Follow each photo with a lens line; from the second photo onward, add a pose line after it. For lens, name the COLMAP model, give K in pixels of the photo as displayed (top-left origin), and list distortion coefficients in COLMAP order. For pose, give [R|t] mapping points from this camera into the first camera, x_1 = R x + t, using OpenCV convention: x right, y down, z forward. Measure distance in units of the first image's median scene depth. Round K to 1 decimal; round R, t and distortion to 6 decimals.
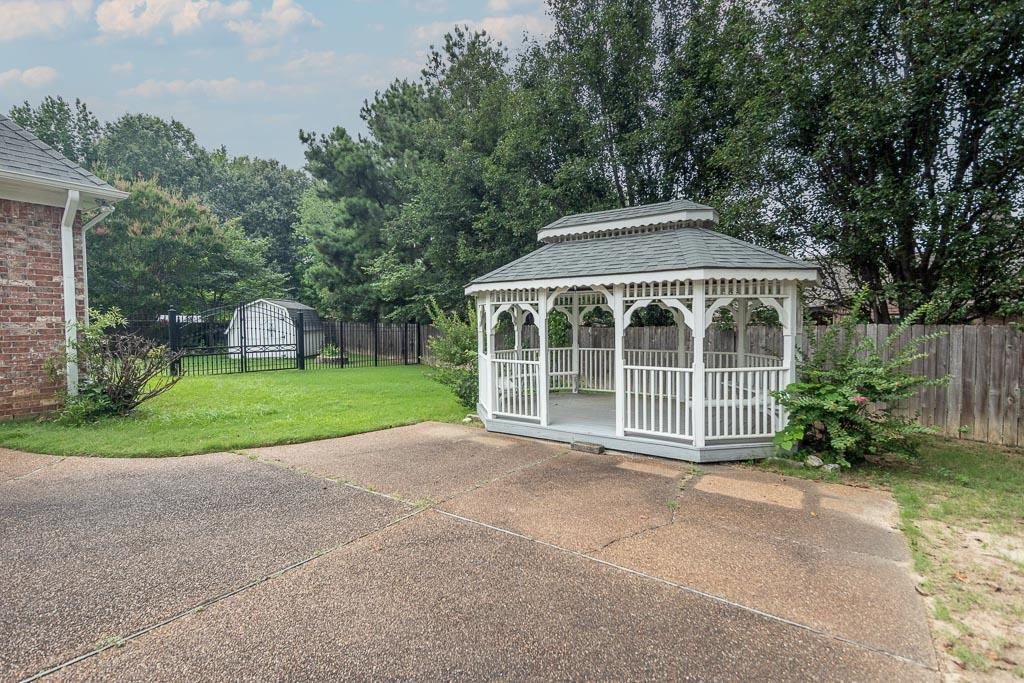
lens RADIAL K [[492.5, 0, 517.7], [0, 492.5, 342.2], [0, 0, 1]] dist [0.050501, -0.019244]
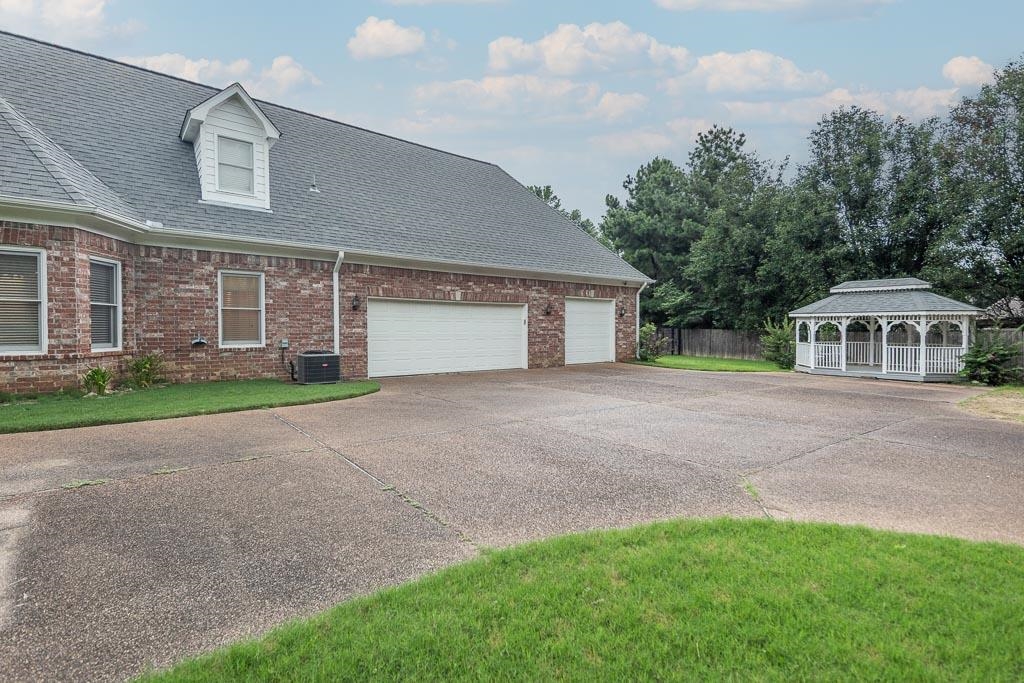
lens RADIAL K [[492.5, 0, 505.2], [0, 492.5, 336.3], [0, 0, 1]] dist [0.050501, -0.019244]
pose [[0.950649, 0.012841, -0.310004, -0.909013], [-0.020124, 0.999591, -0.020304, 0.091969], [0.309617, 0.025540, 0.950518, -2.232123]]
